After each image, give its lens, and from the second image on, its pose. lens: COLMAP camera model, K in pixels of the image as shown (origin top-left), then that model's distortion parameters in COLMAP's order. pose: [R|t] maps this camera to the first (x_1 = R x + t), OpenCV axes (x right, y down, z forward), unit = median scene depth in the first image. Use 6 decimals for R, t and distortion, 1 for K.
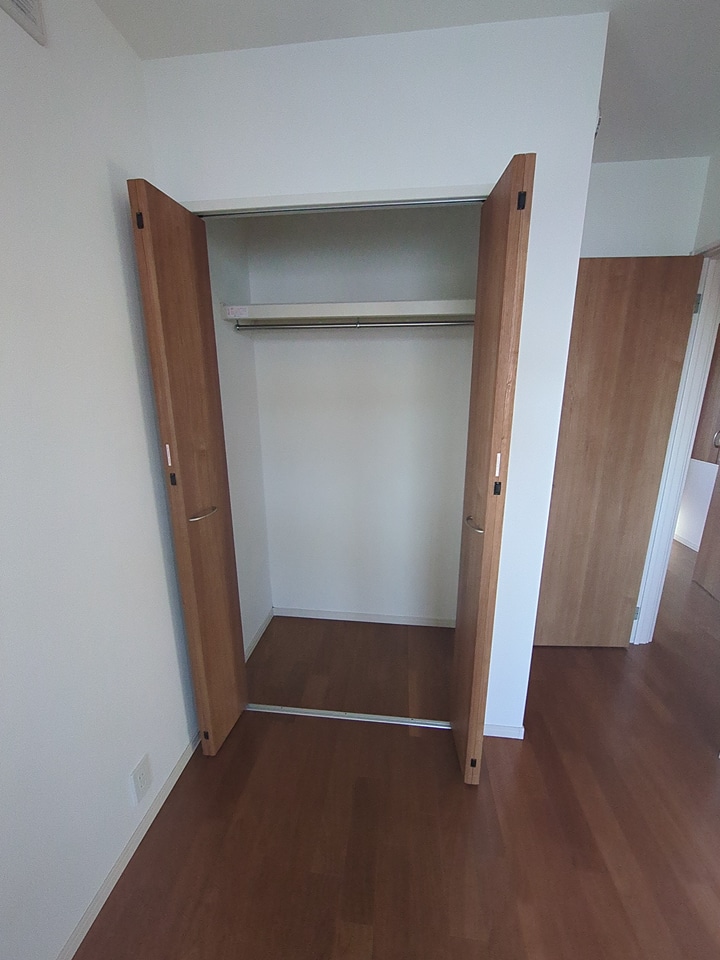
lens RADIAL K [[381.2, 0, 360.9], [0, 381.2, 483.1], [0, 0, 1]] dist [-0.002939, -0.000022]
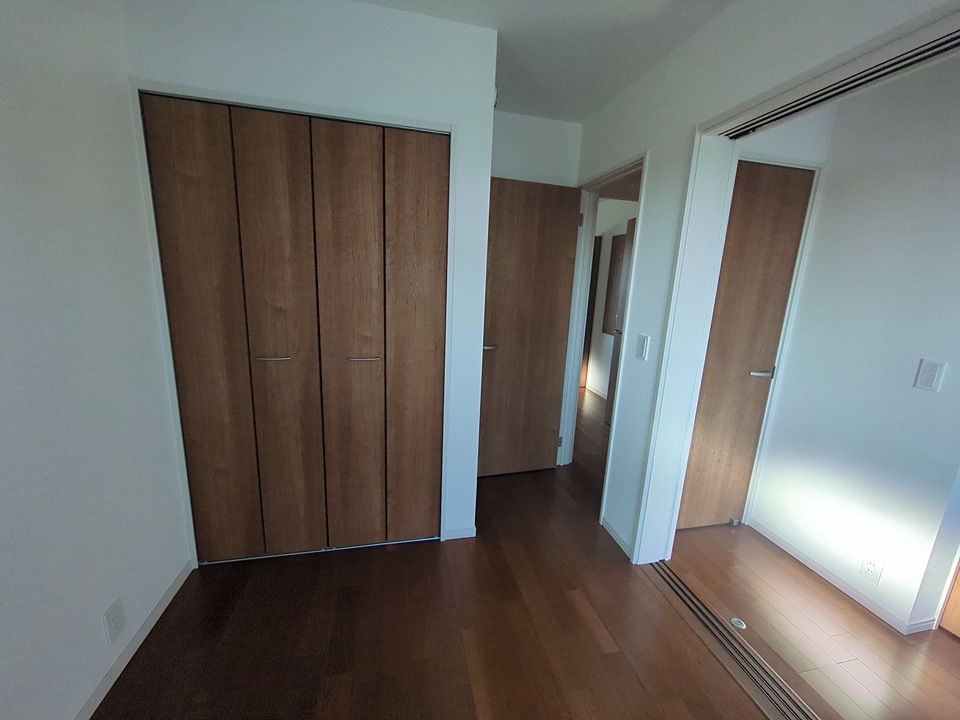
lens RADIAL K [[381.2, 0, 482.9], [0, 381.2, 360.1], [0, 0, 1]] dist [-0.002939, -0.000022]
pose [[0.944408, -0.022262, 0.328022, 0.032960], [0.035804, 0.998735, -0.035301, 0.108062], [-0.326821, 0.045083, 0.944010, -0.243867]]
